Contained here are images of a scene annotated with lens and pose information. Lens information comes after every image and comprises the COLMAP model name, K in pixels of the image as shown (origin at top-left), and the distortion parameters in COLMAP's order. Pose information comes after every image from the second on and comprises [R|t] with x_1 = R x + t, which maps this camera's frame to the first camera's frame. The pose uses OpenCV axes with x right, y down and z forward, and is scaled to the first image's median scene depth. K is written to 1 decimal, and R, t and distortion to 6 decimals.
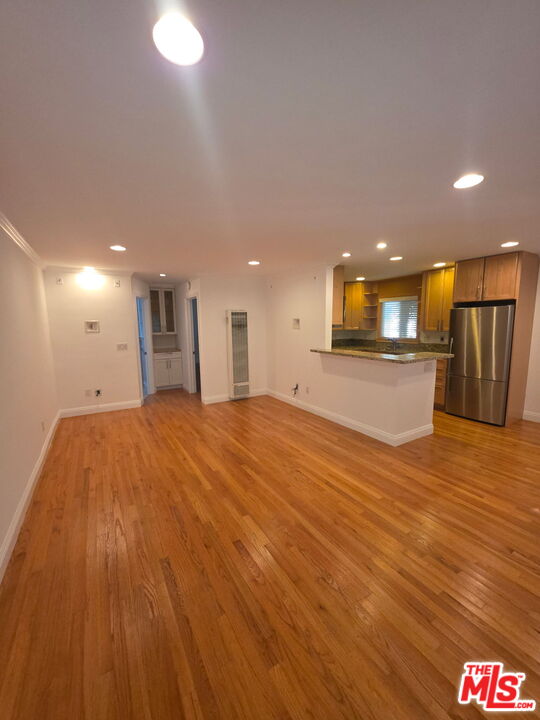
lens RADIAL K [[287.0, 0, 268.8], [0, 287.0, 361.6], [0, 0, 1]] dist [-0.000175, -0.000112]
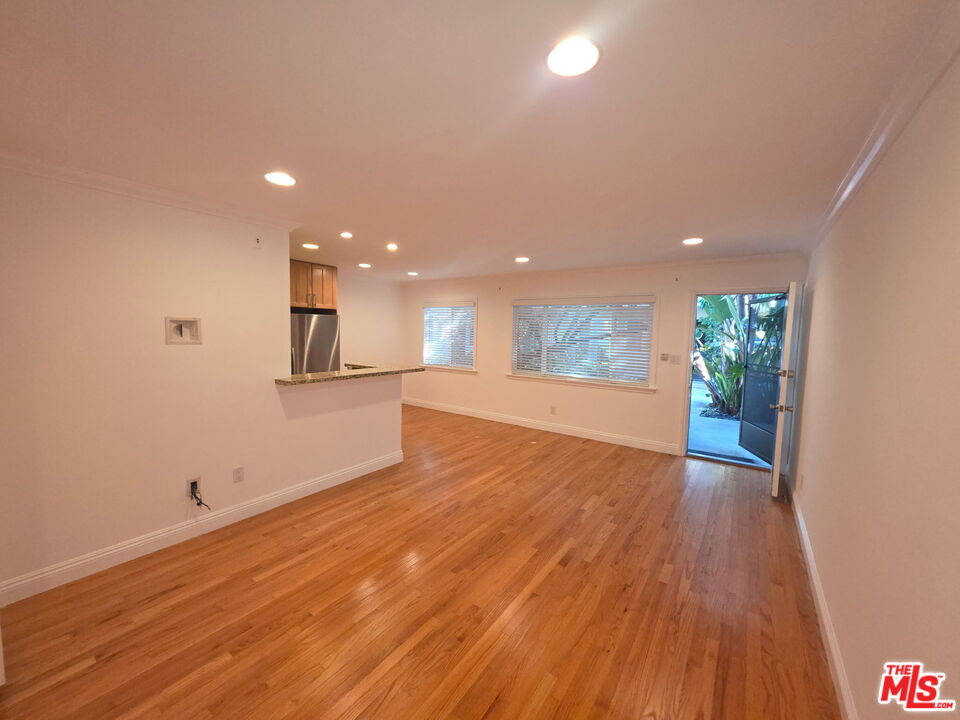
lens RADIAL K [[382.6, 0, 481.6], [0, 382.6, 364.1], [0, 0, 1]] dist [-0.000175, -0.000112]
pose [[-0.403608, -0.080272, 0.911404, -0.692802], [0.107234, 0.985128, 0.134253, -0.141986], [-0.908626, 0.151919, -0.388998, 1.047217]]
